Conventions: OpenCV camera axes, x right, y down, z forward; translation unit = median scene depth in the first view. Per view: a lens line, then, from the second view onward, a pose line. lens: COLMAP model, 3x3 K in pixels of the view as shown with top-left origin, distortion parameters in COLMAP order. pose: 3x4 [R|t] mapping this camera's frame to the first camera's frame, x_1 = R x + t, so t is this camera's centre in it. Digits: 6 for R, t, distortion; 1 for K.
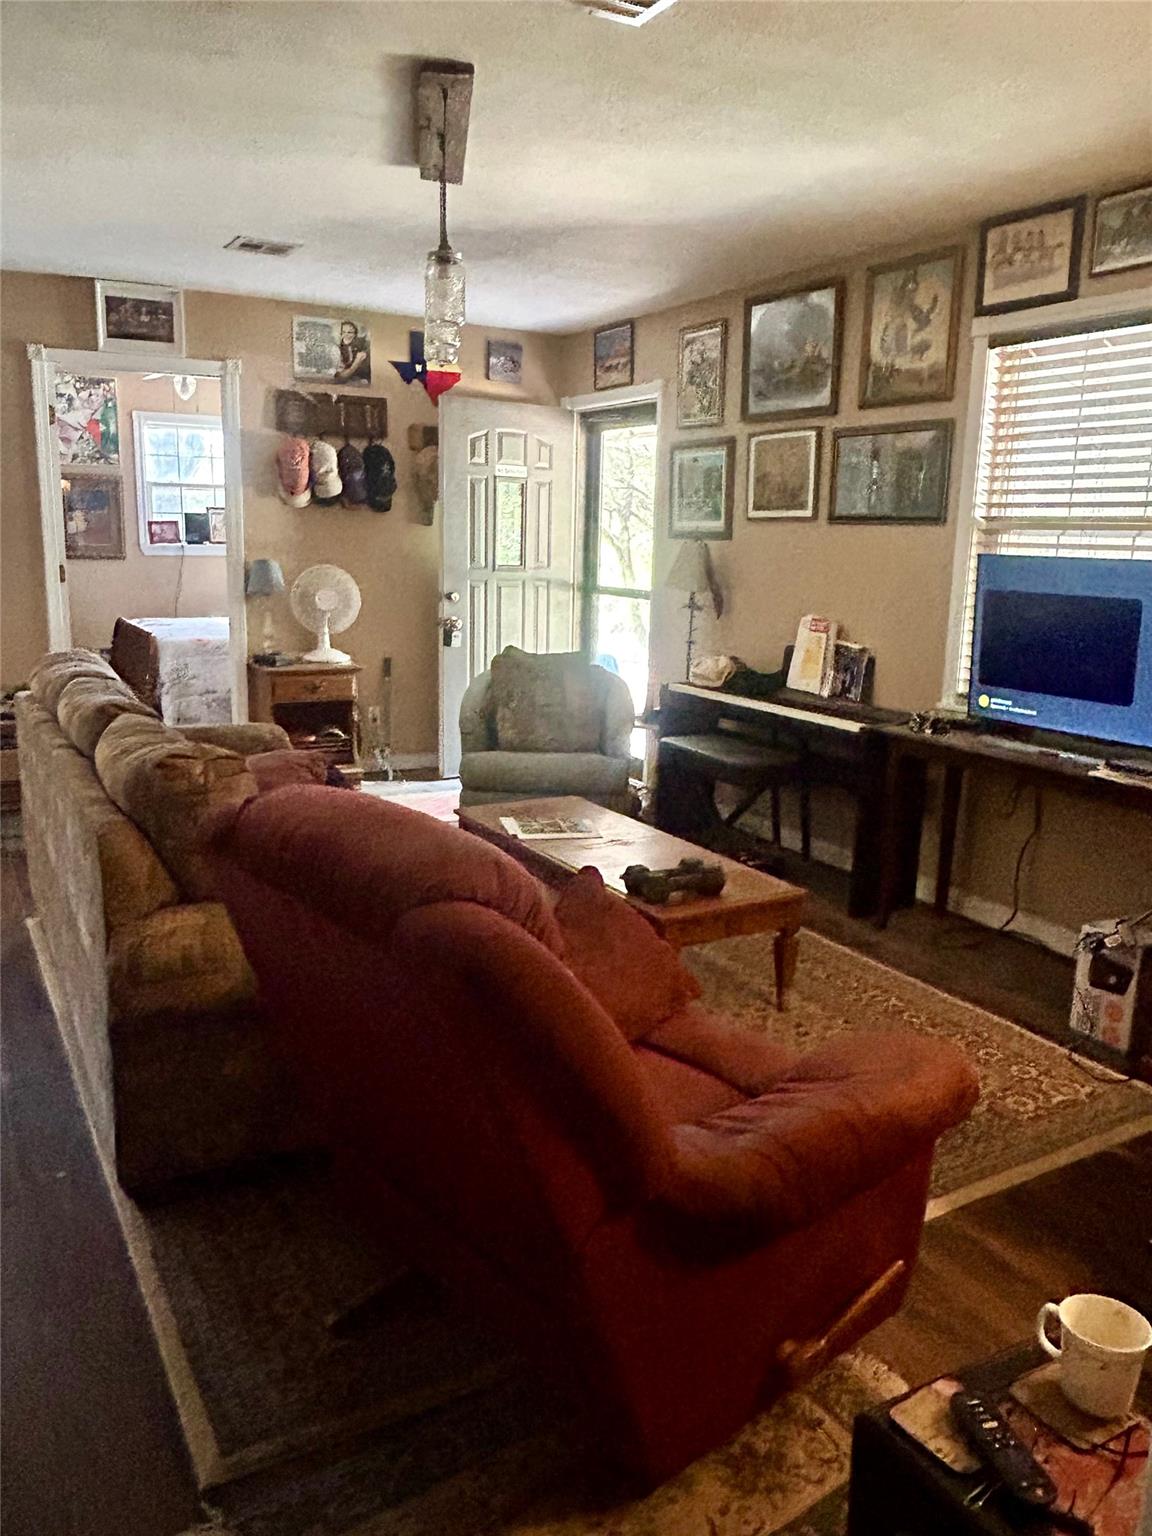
lens RADIAL K [[1154.3, 0, 577.1], [0, 1154.3, 764.0], [0, 0, 1]] dist [0.005975, -0.003966]
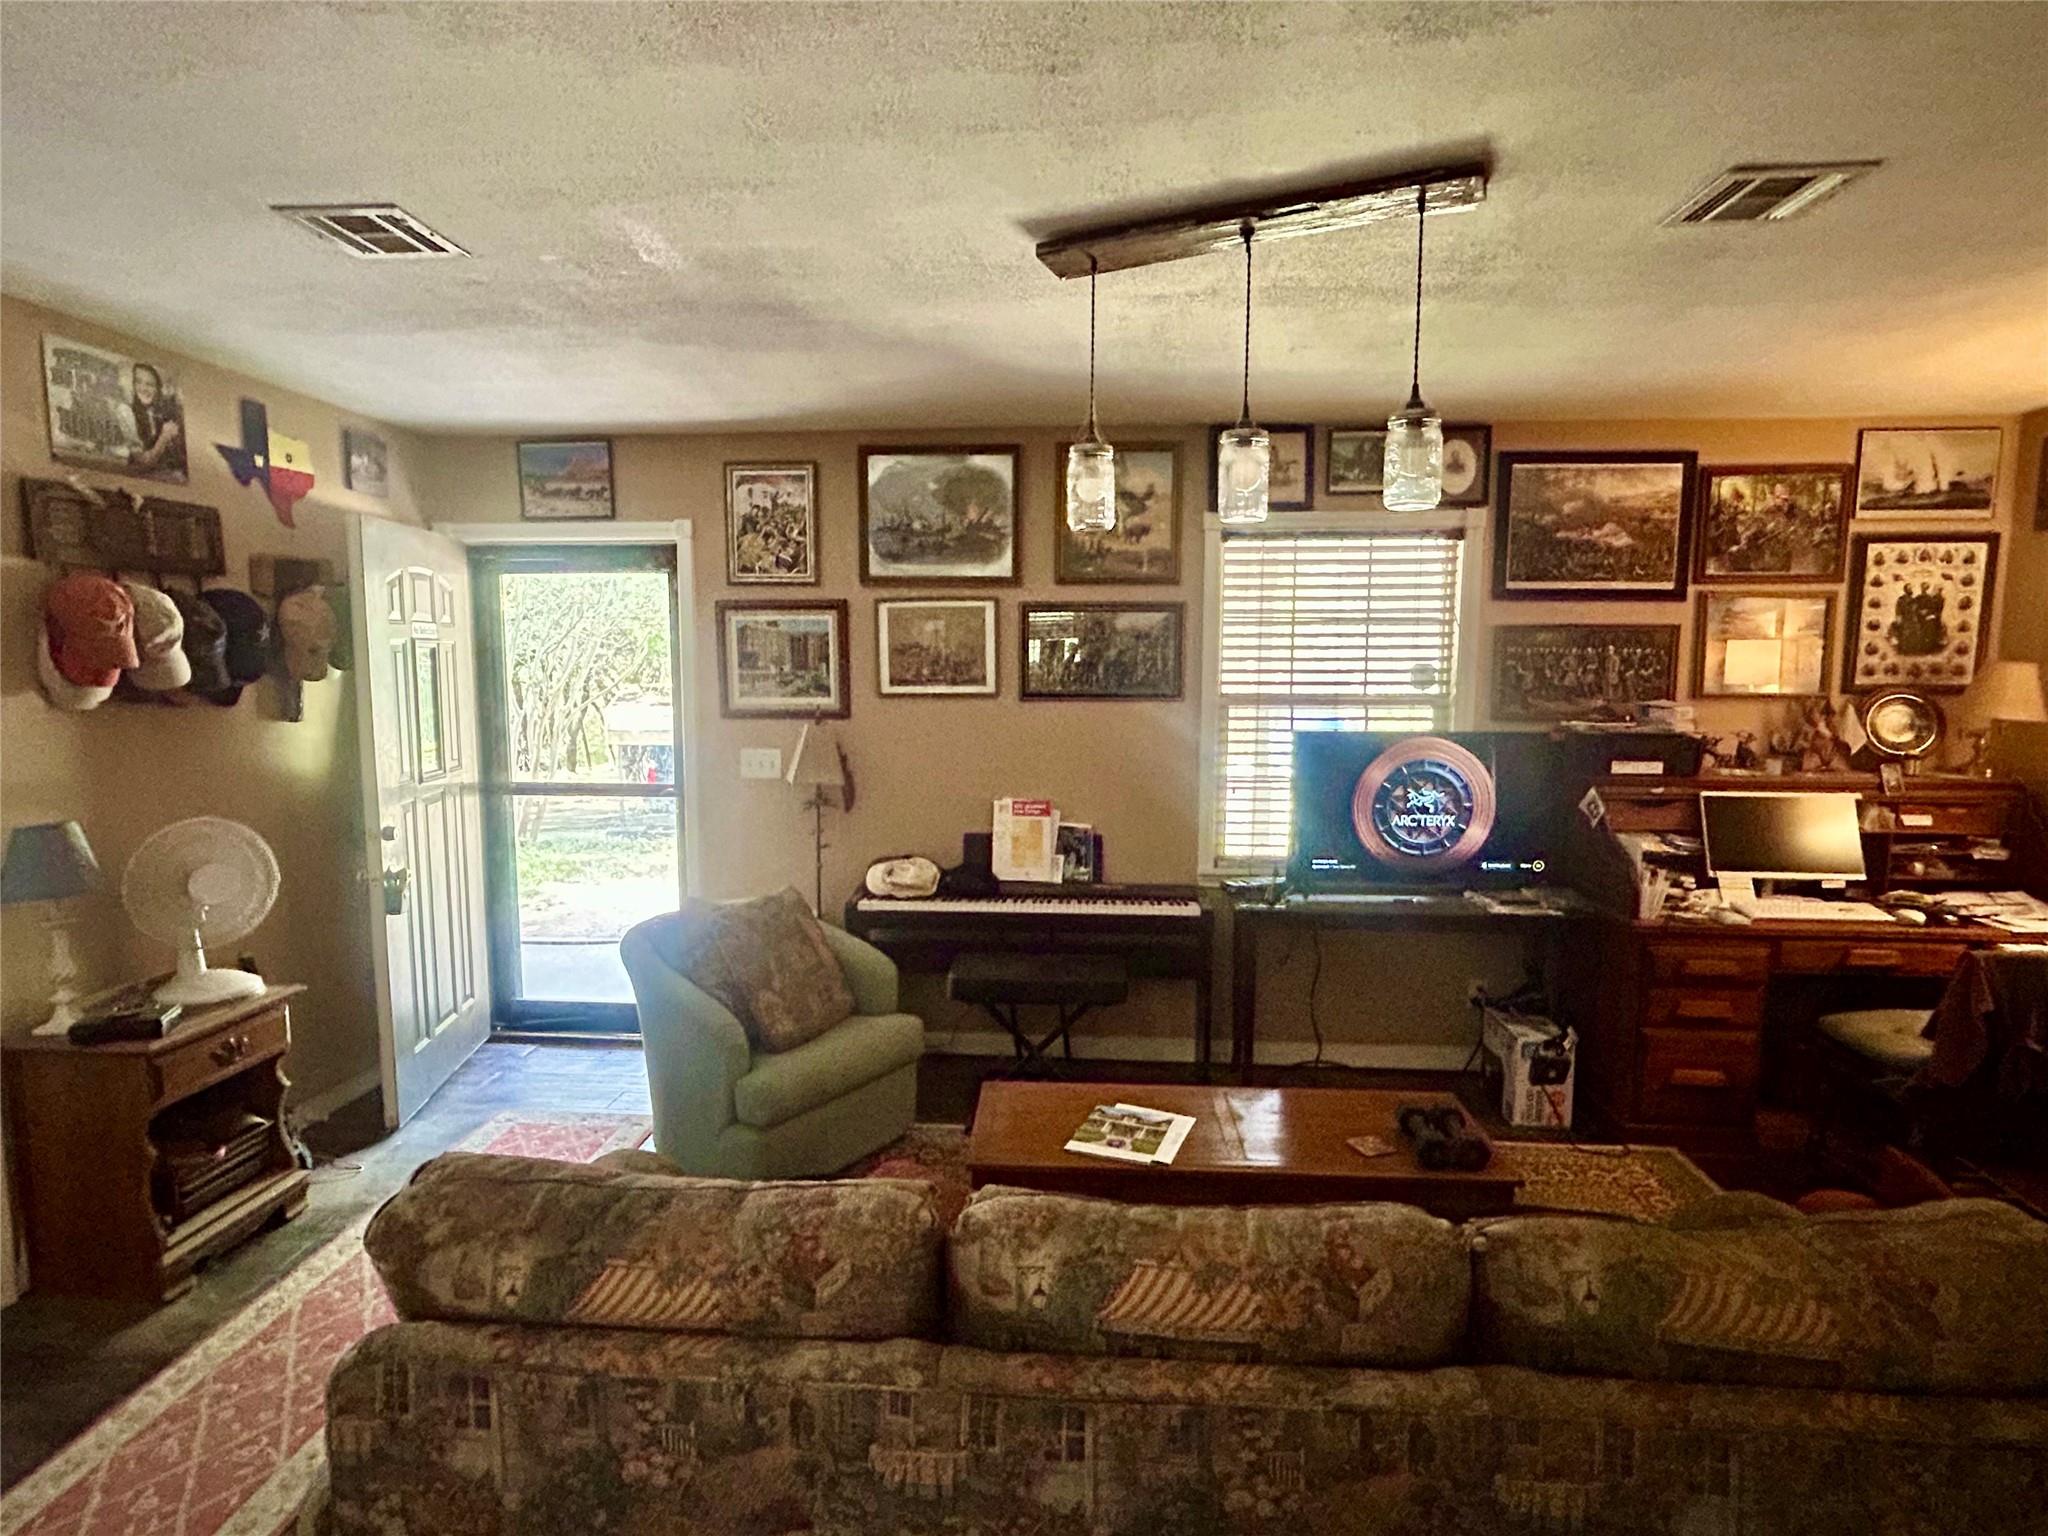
lens RADIAL K [[1078.4, 0, 1018.7], [0, 1078.4, 764.4], [0, 0, 1]] dist [0.007281, 0.001114]
pose [[0.554214, -0.110087, 0.825062, -0.466730], [0.177229, 0.984093, 0.012257, -0.153702], [-0.813287, 0.139433, 0.564909, 0.471872]]
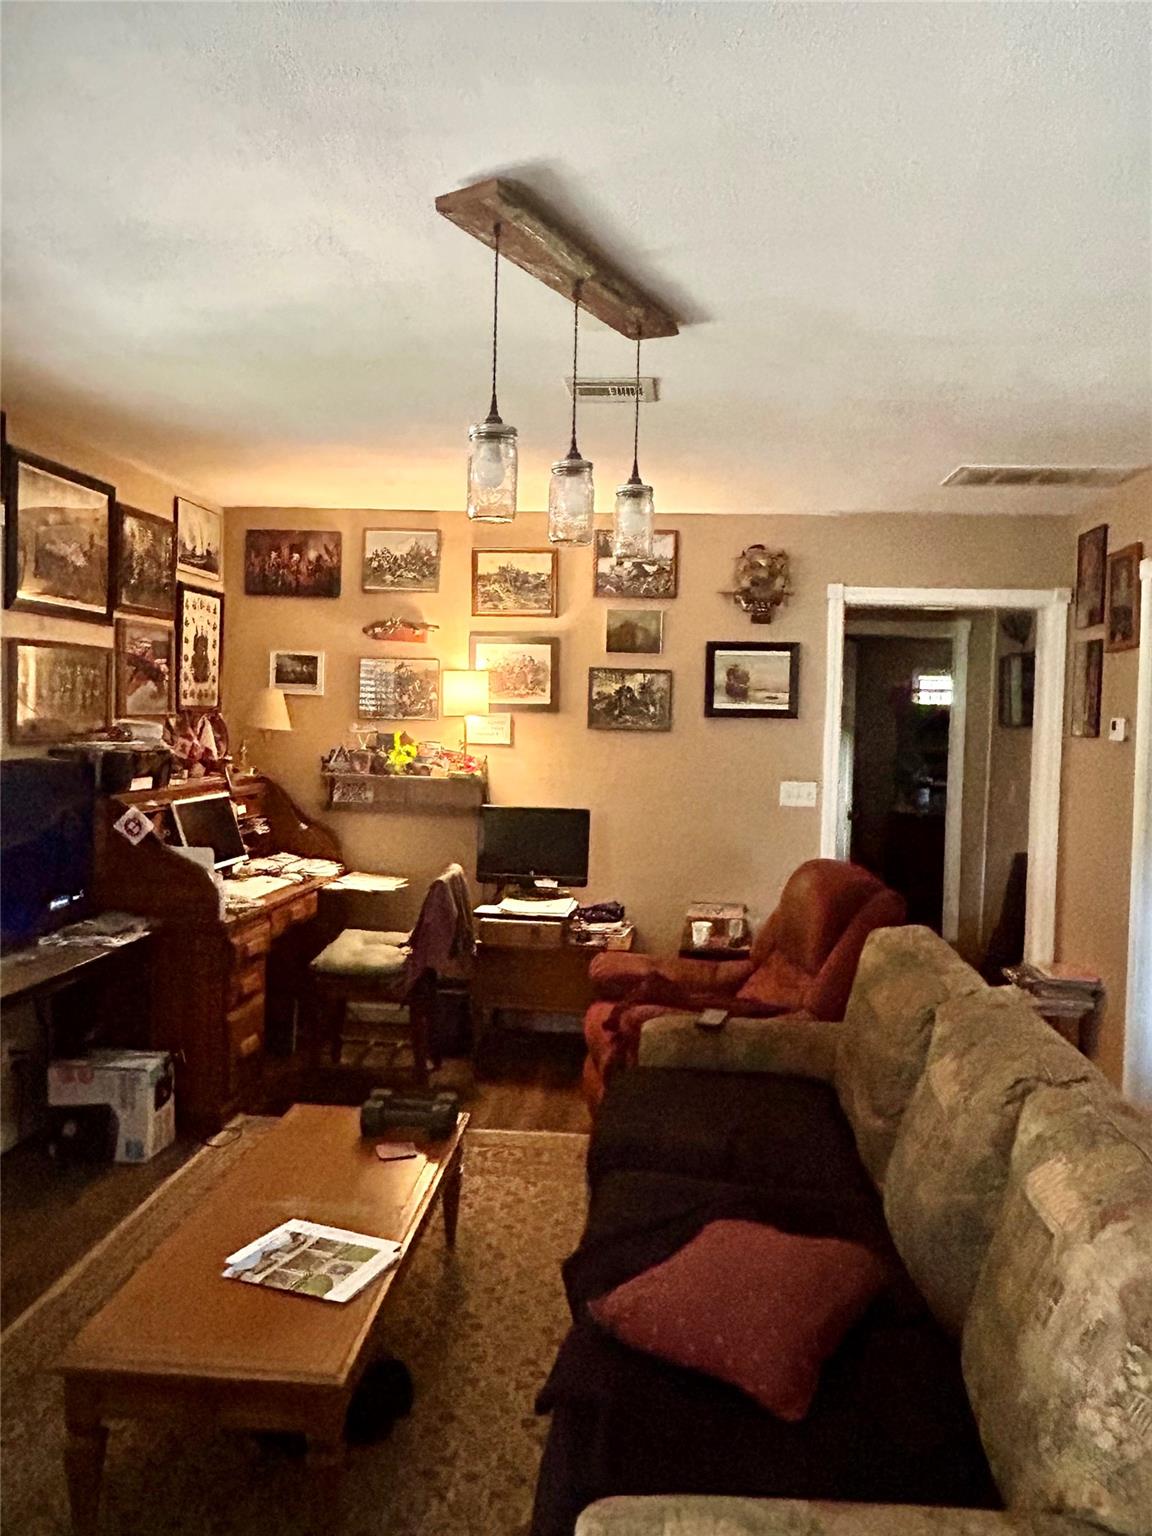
lens RADIAL K [[1154.3, 0, 574.8], [0, 1154.3, 772.9], [0, 0, 1]] dist [0.005975, -0.003966]
pose [[-0.821715, -0.077483, 0.564607, -0.344091], [0.066930, 0.970738, 0.230625, -0.242776], [-0.565955, 0.227297, -0.792484, 1.011278]]
